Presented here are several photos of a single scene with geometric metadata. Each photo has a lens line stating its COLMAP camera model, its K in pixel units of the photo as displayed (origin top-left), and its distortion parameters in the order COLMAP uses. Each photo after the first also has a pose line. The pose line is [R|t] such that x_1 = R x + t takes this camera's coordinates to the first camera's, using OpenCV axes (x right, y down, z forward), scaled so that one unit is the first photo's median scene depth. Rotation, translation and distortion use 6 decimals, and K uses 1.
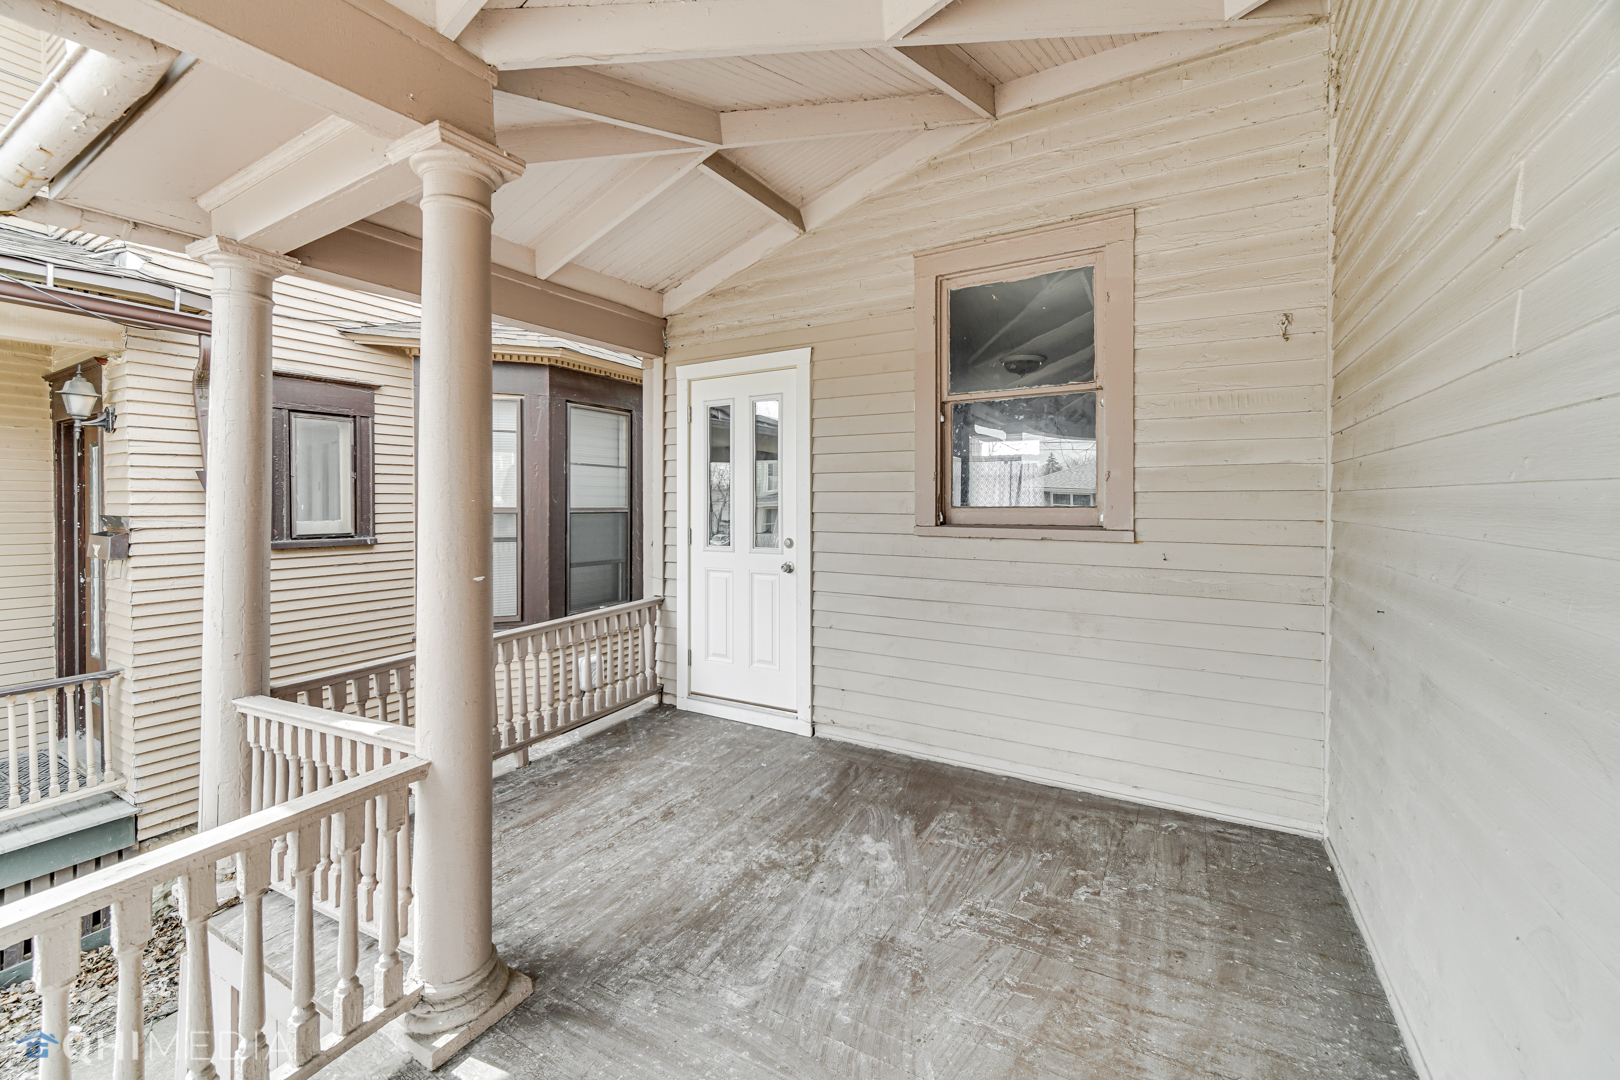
lens RADIAL K [[644.3, 0, 805.0], [0, 644.3, 501.5], [0, 0, 1]] dist [-0.000884, -0.000018]
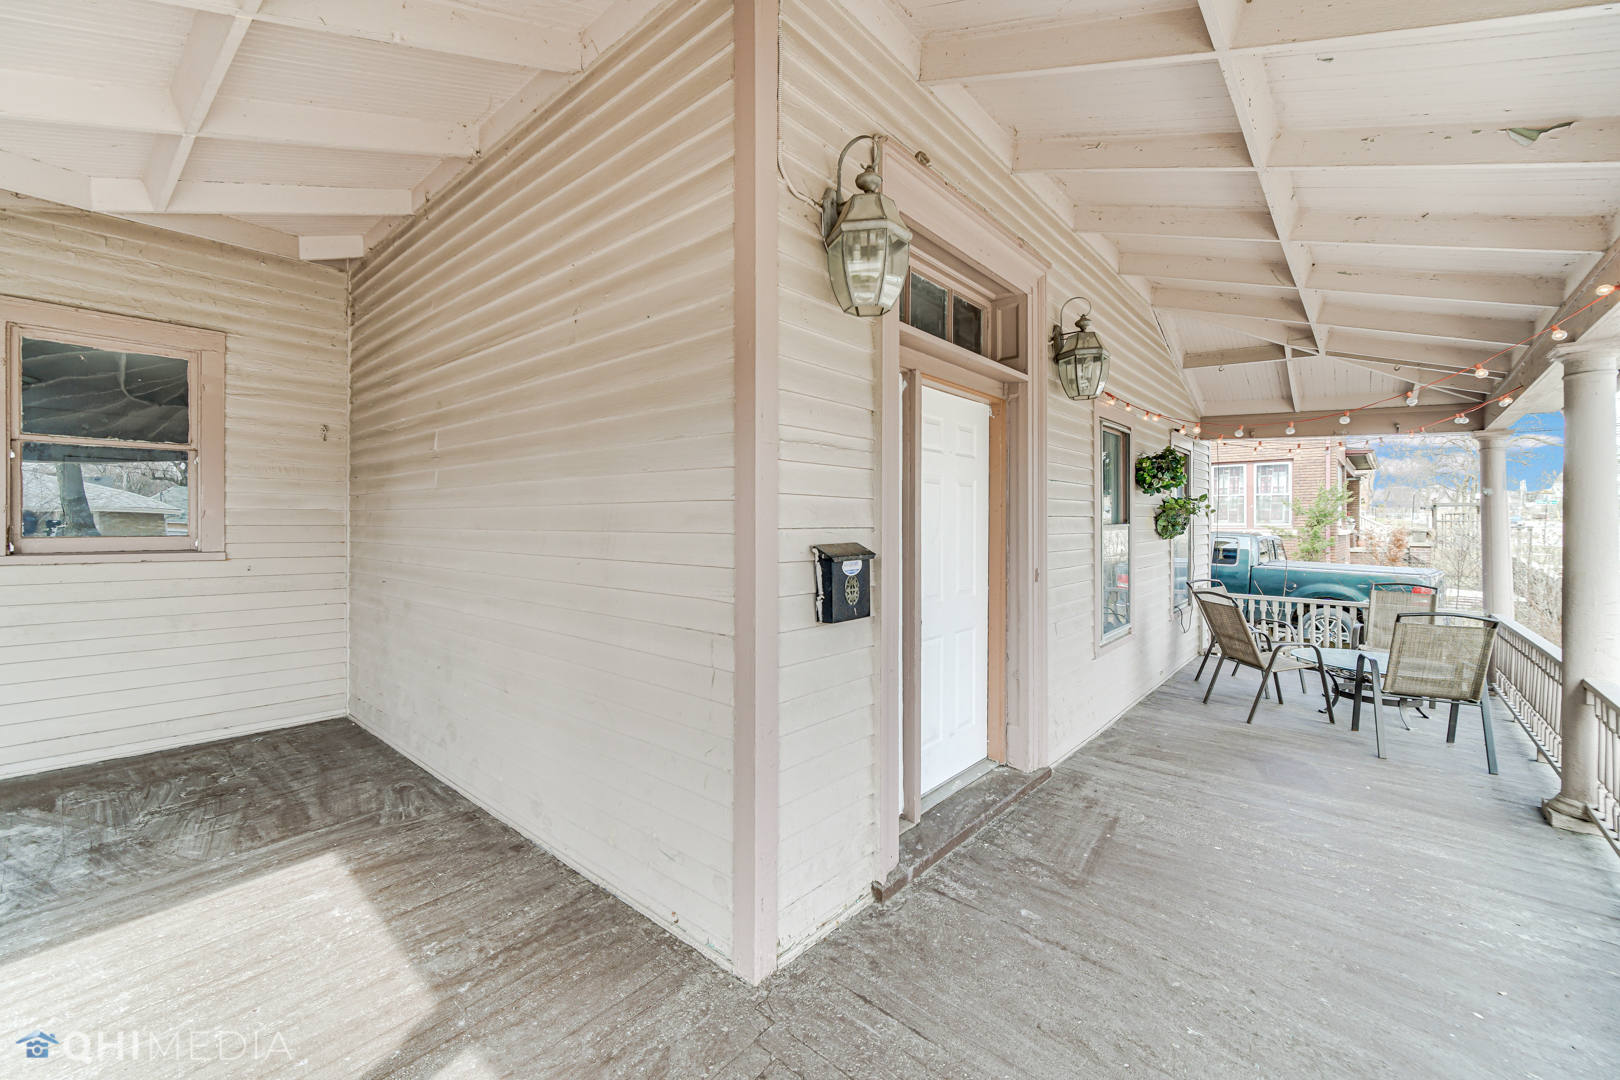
lens RADIAL K [[648.0, 0, 808.6], [0, 648.0, 538.4], [0, 0, 1]] dist [-0.002654, -0.000155]
pose [[0.168617, -0.017814, 0.985521, -0.814414], [-0.001692, 0.999830, 0.018363, -0.016381], [-0.985680, -0.004764, 0.168558, -0.632355]]
